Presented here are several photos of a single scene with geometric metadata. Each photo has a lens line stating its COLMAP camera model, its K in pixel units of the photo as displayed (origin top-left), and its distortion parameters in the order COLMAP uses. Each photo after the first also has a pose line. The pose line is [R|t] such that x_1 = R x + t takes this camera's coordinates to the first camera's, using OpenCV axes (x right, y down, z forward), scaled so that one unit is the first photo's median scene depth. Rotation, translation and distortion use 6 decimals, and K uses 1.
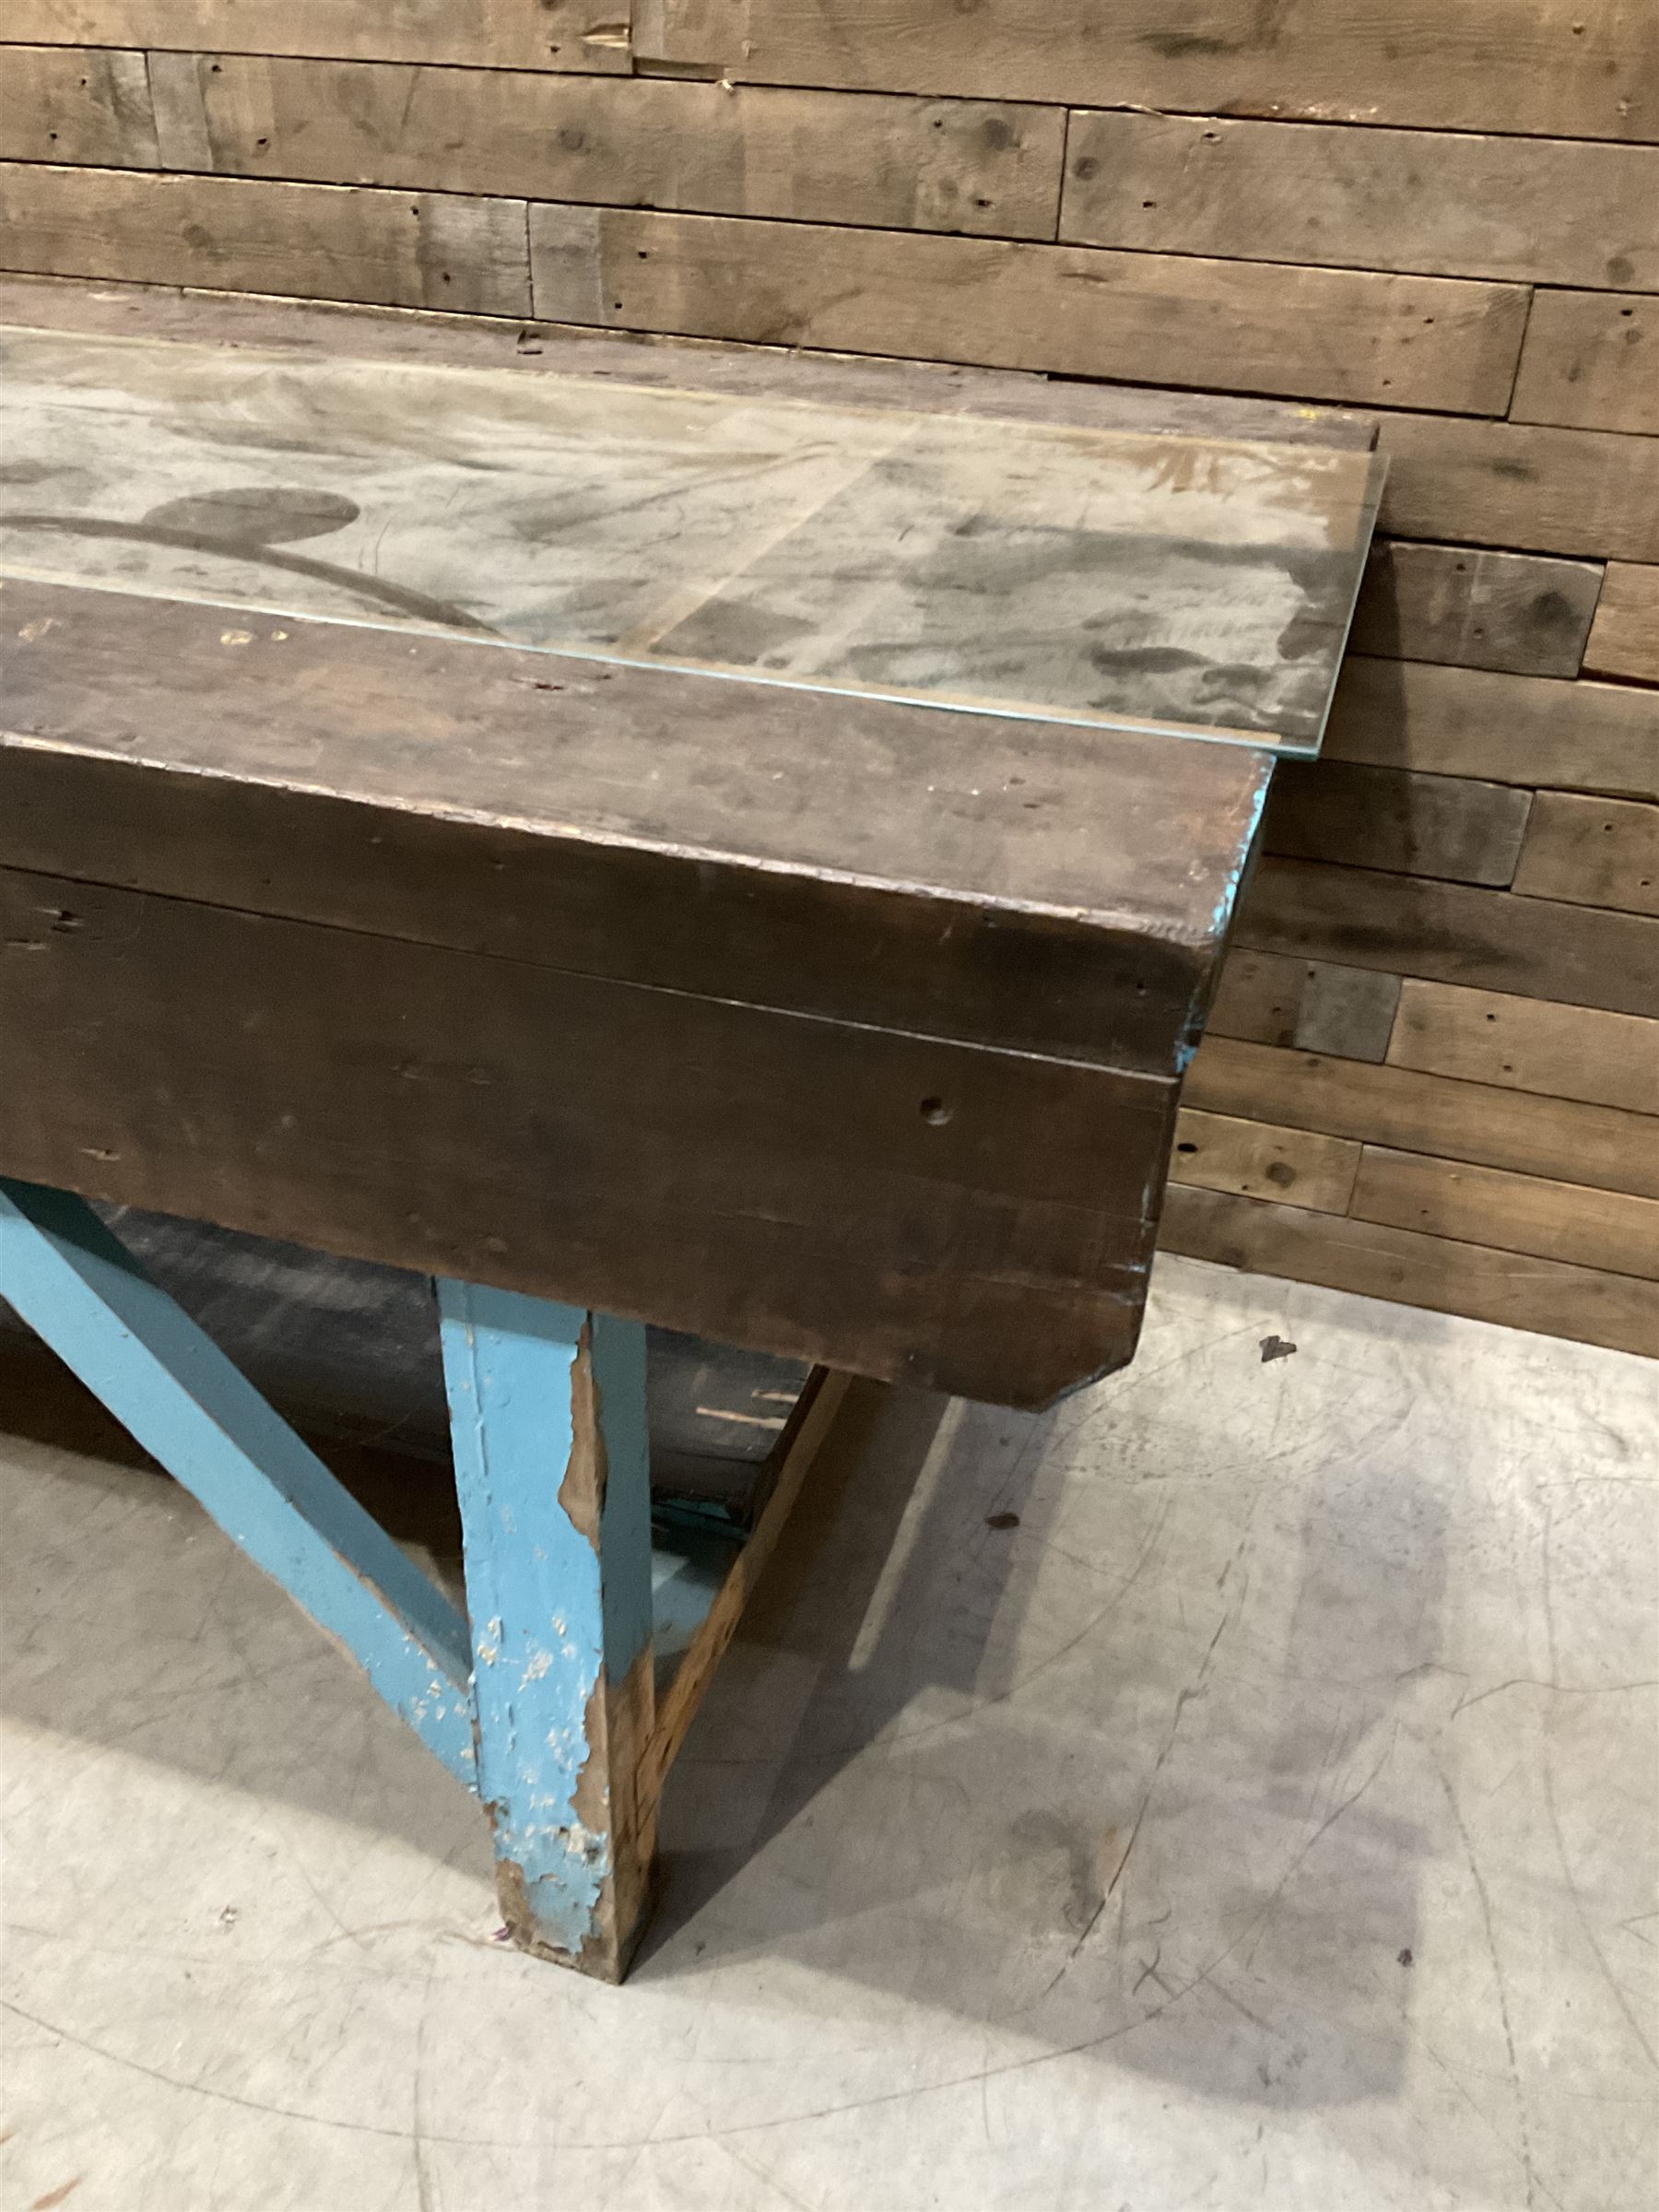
lens RADIAL K [[1838.2, 0, 835.9], [0, 1838.2, 1090.9], [0, 0, 1]] dist [0.046408, -0.080346]
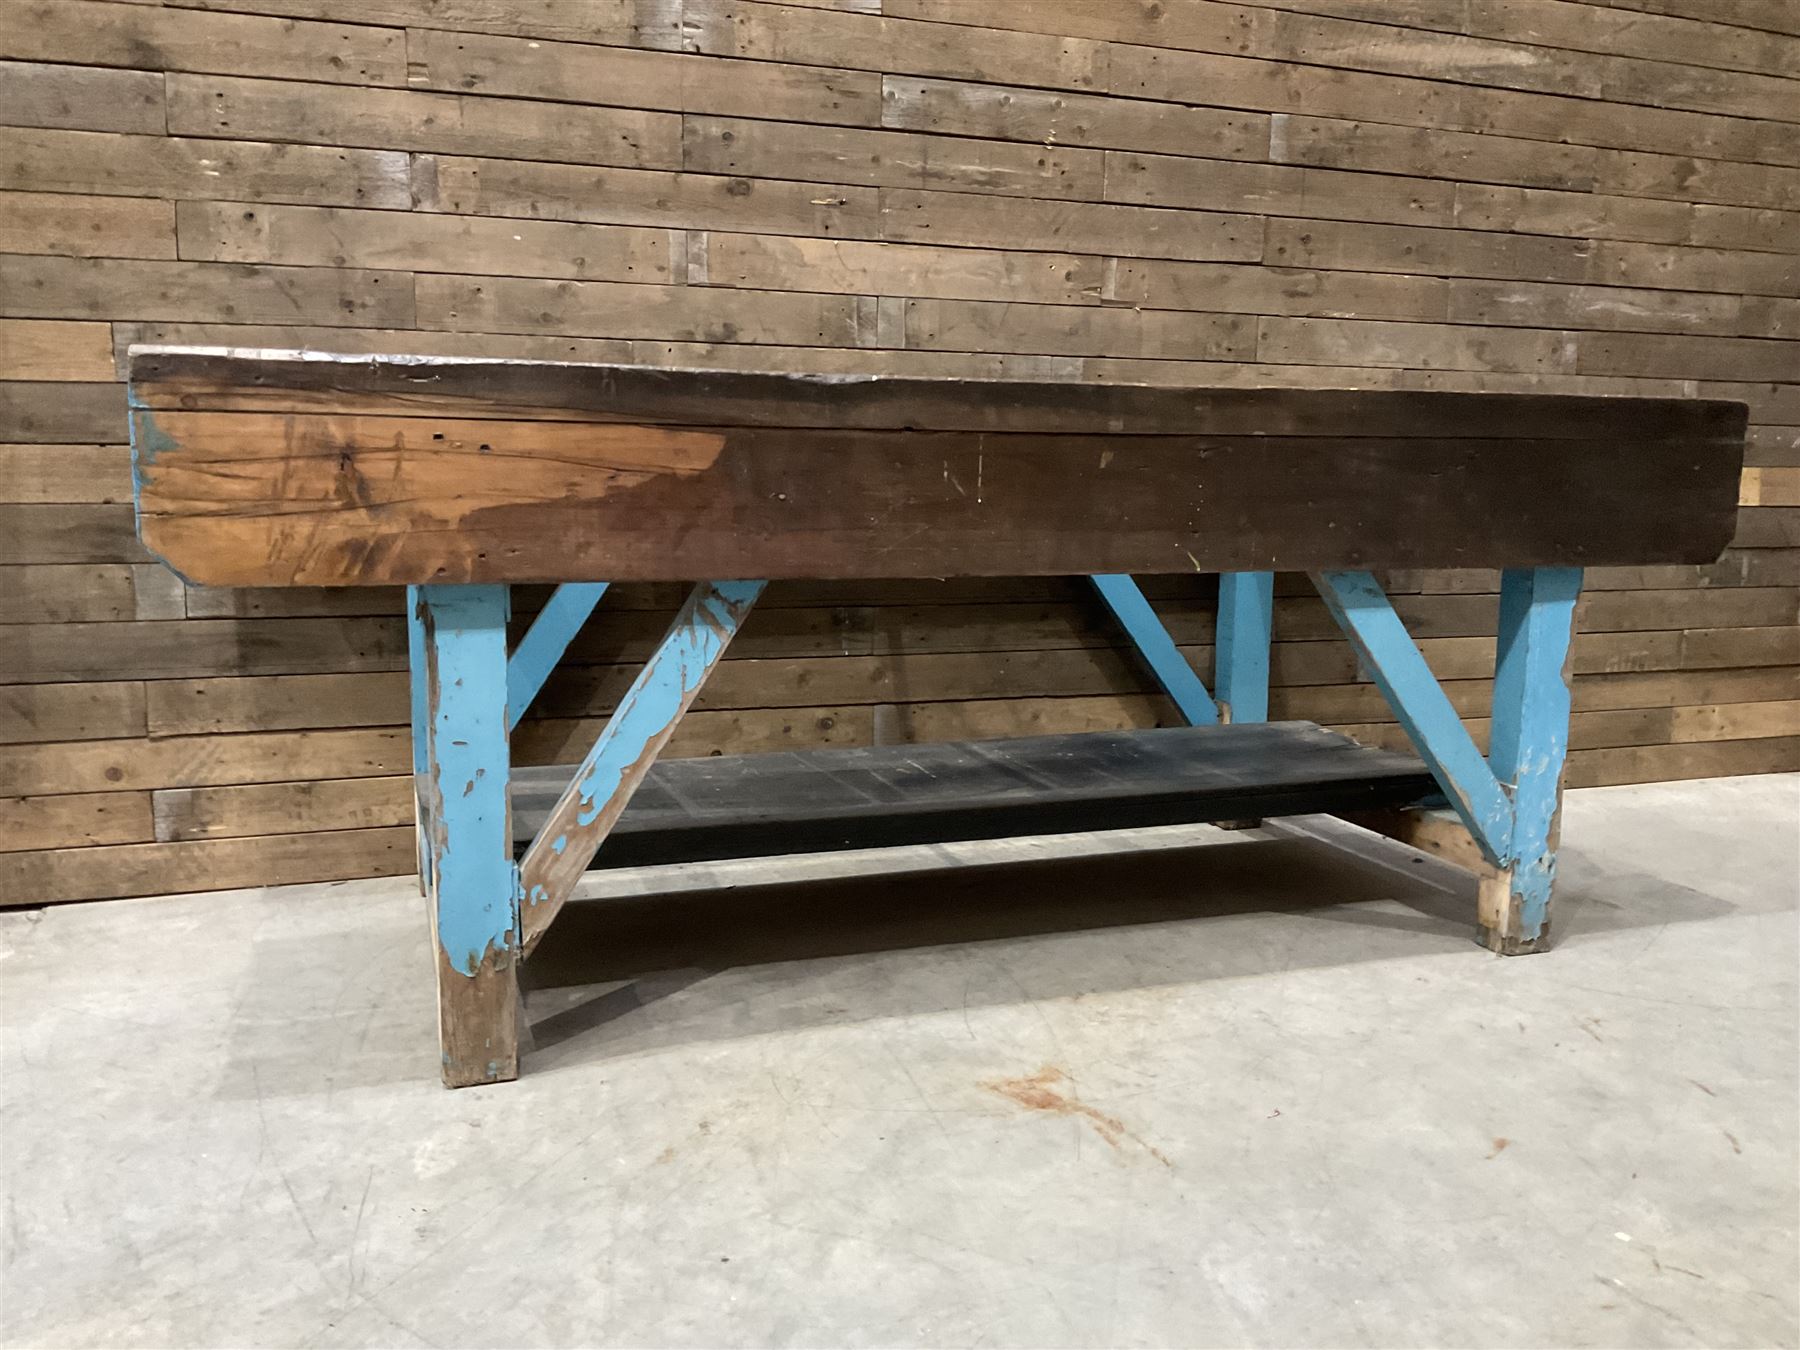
lens RADIAL K [[1475.4, 0, 900.0], [0, 1475.4, 675.0], [0, 0, 1]] dist [0.136703, -0.289819]
pose [[0.792624, -0.105276, 0.600553, -1.662471], [0.335341, 0.897893, -0.285192, 0.385690], [-0.509208, 0.427440, 0.746995, -0.134580]]
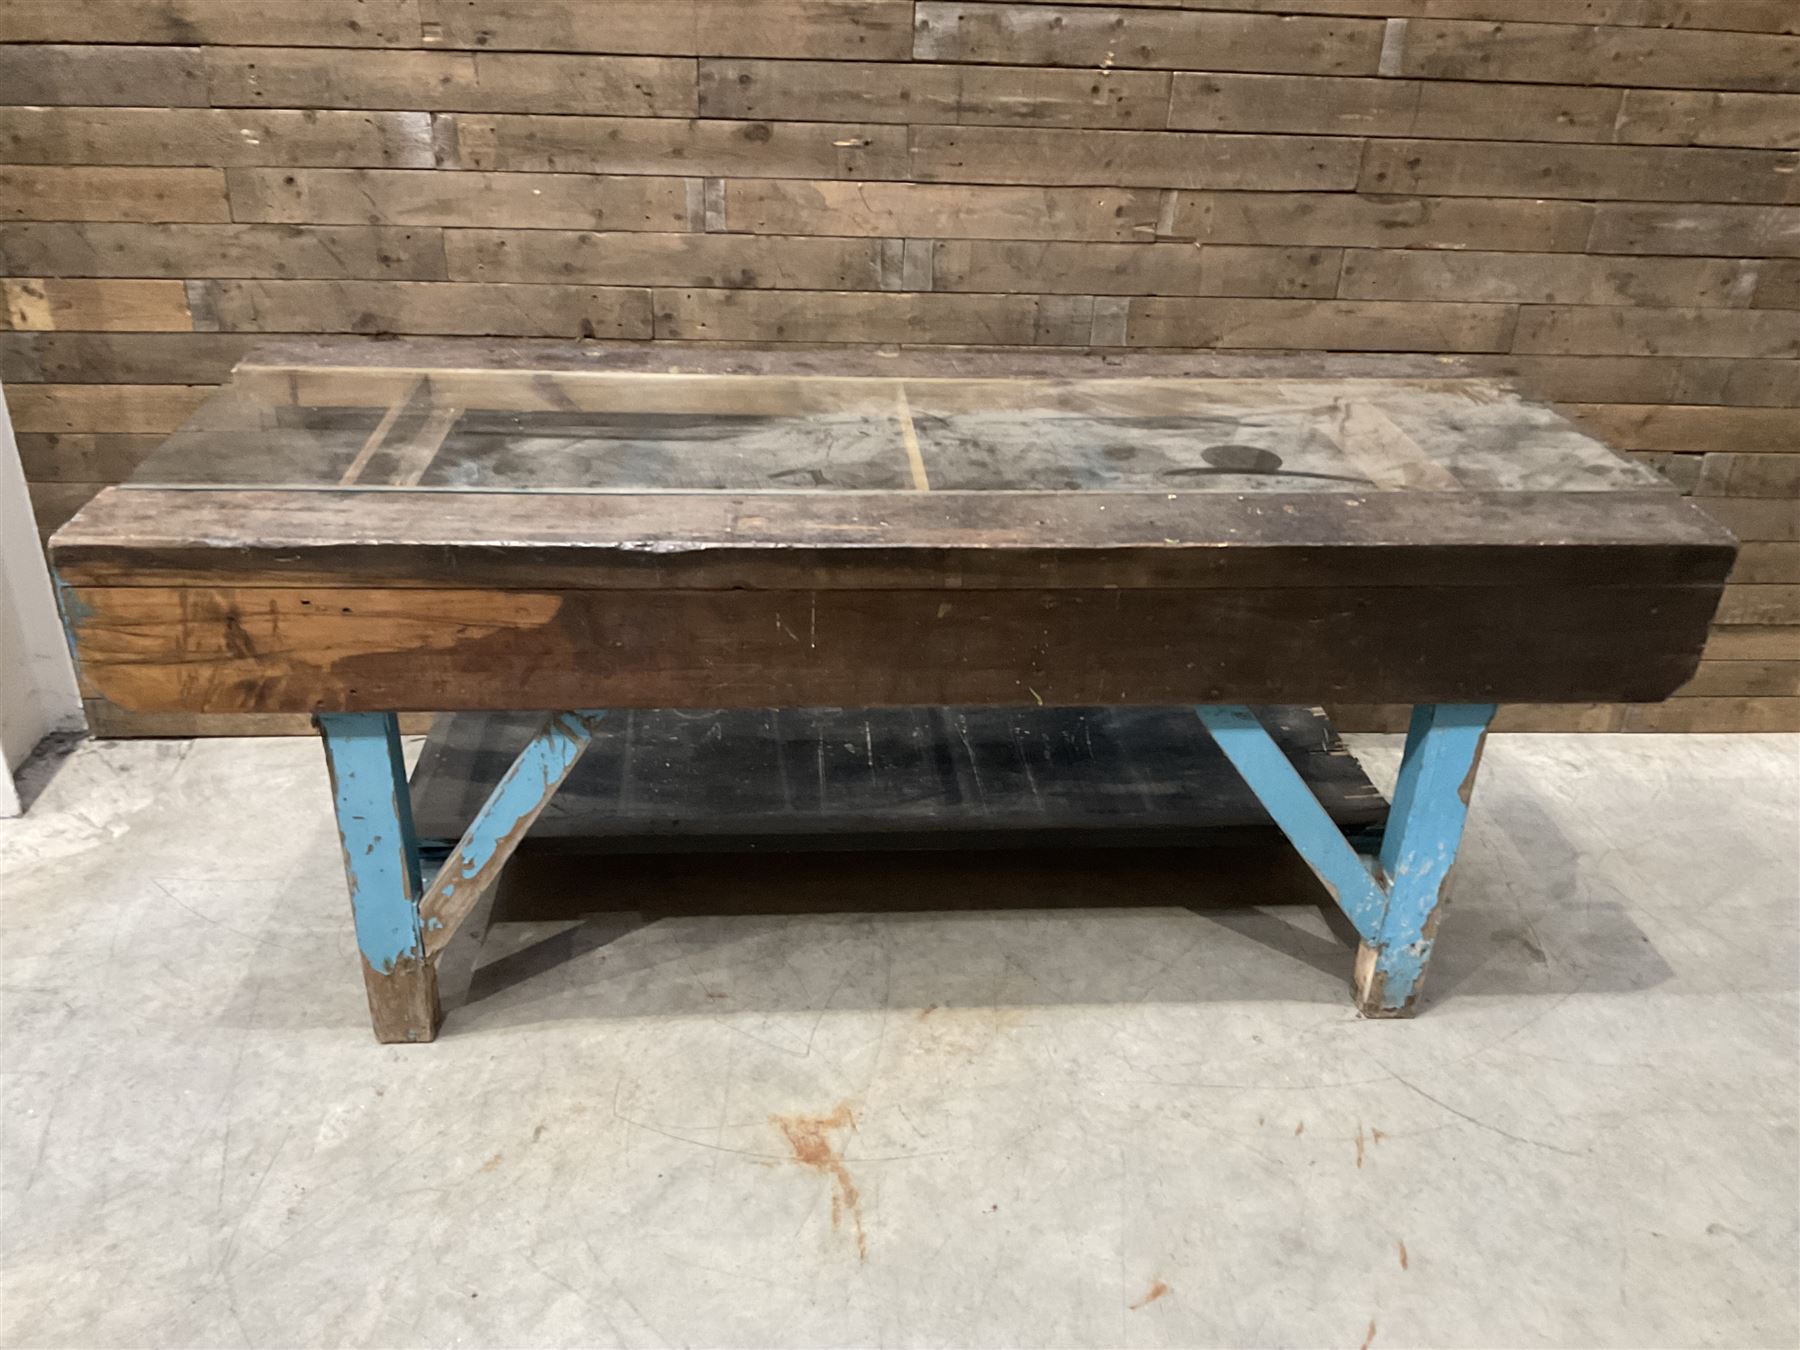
lens RADIAL K [[1478.9, 0, 901.5], [0, 1478.9, 673.7], [0, 0, 1]] dist [0.126800, -0.264104]
pose [[0.926294, -0.170021, 0.336262, -1.188605], [0.193463, 0.980401, -0.037217, -0.020975], [-0.323345, 0.099528, 0.941033, -0.624049]]
